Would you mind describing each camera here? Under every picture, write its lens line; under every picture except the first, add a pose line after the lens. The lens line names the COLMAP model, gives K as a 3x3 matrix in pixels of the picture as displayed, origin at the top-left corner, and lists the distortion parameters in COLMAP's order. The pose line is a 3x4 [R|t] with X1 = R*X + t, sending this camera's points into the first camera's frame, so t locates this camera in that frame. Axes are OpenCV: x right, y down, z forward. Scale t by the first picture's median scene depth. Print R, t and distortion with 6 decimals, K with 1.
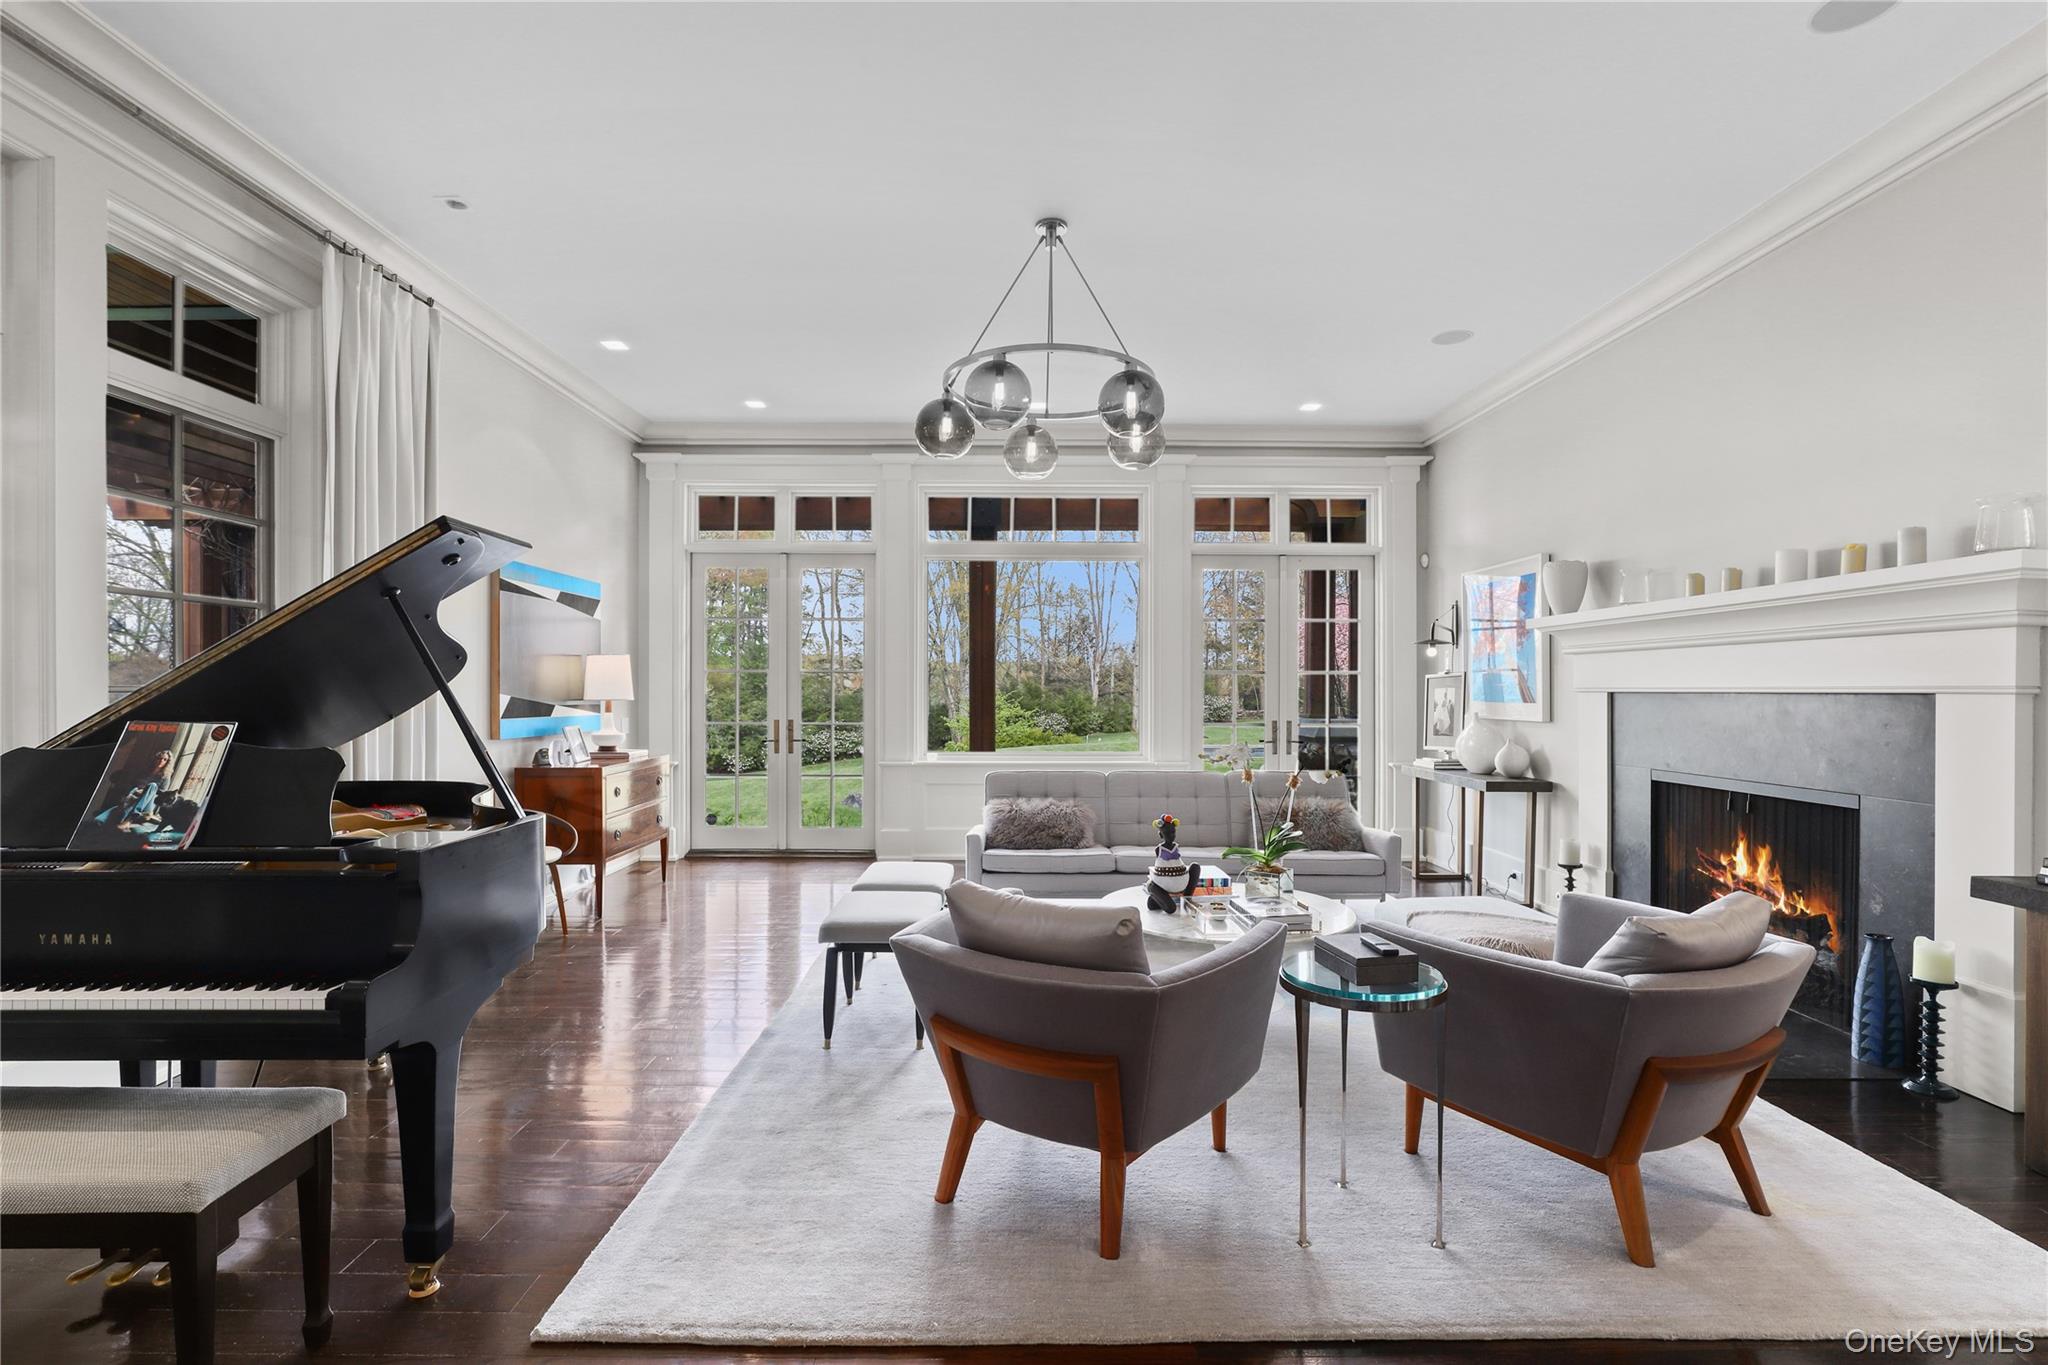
lens RADIAL K [[954.8, 0, 1024.2], [0, 954.8, 688.4], [0, 0, 1]] dist [-0.000387, -0.000065]
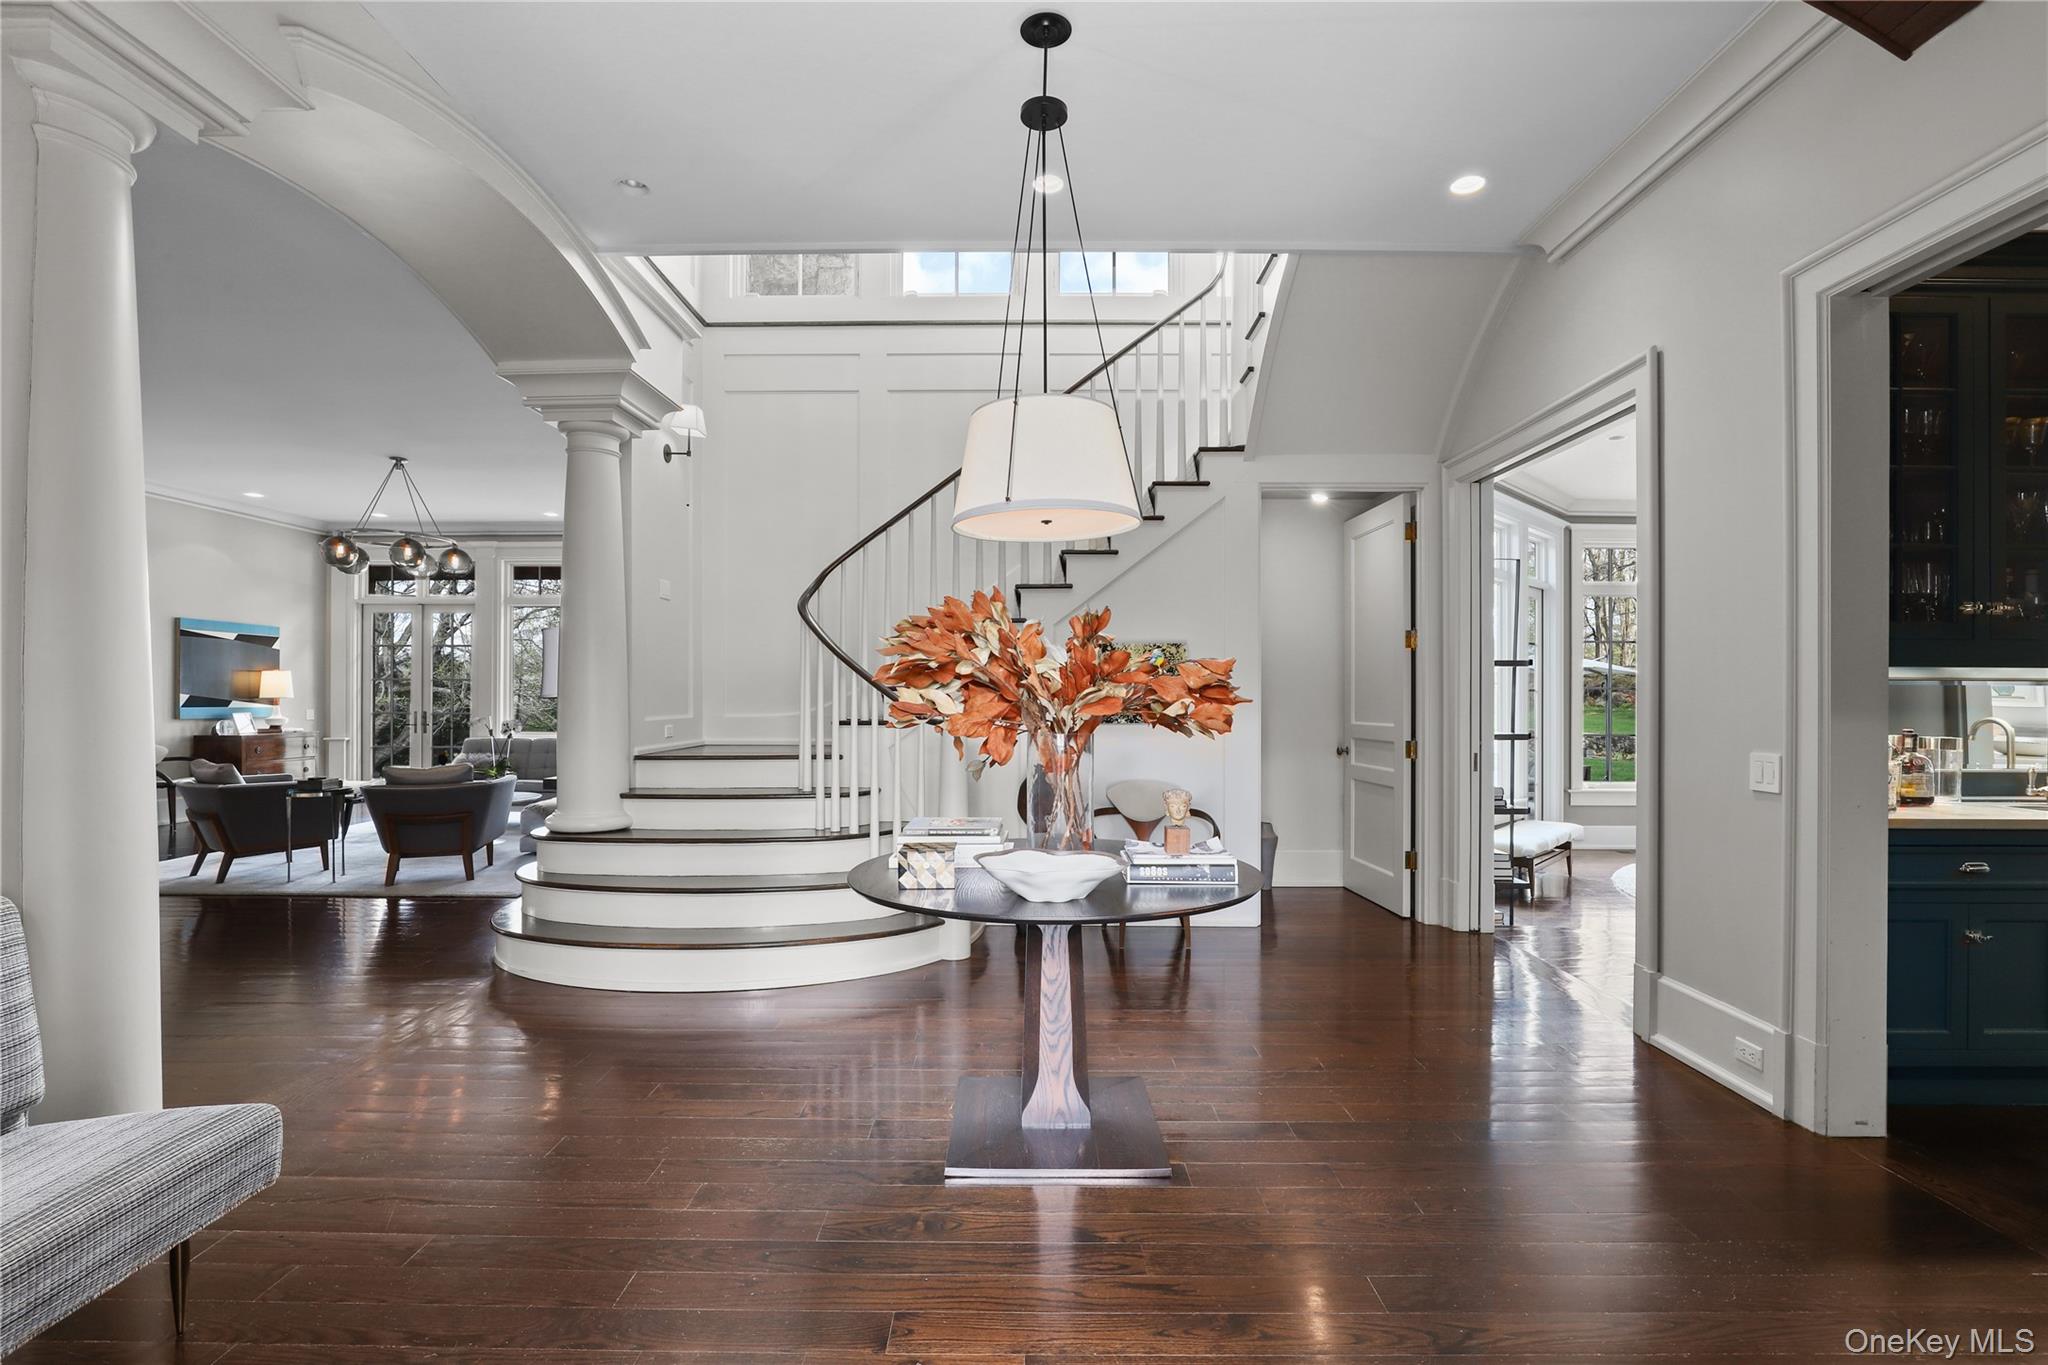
lens RADIAL K [[954.8, 0, 1024.3], [0, 954.8, 685.4], [0, 0, 1]] dist [-0.000387, -0.000065]
pose [[0.999732, 0.004133, -0.022787, 0.904092], [-0.004233, 0.999982, -0.004351, -0.007712], [0.022769, 0.004446, 0.999731, -0.629709]]
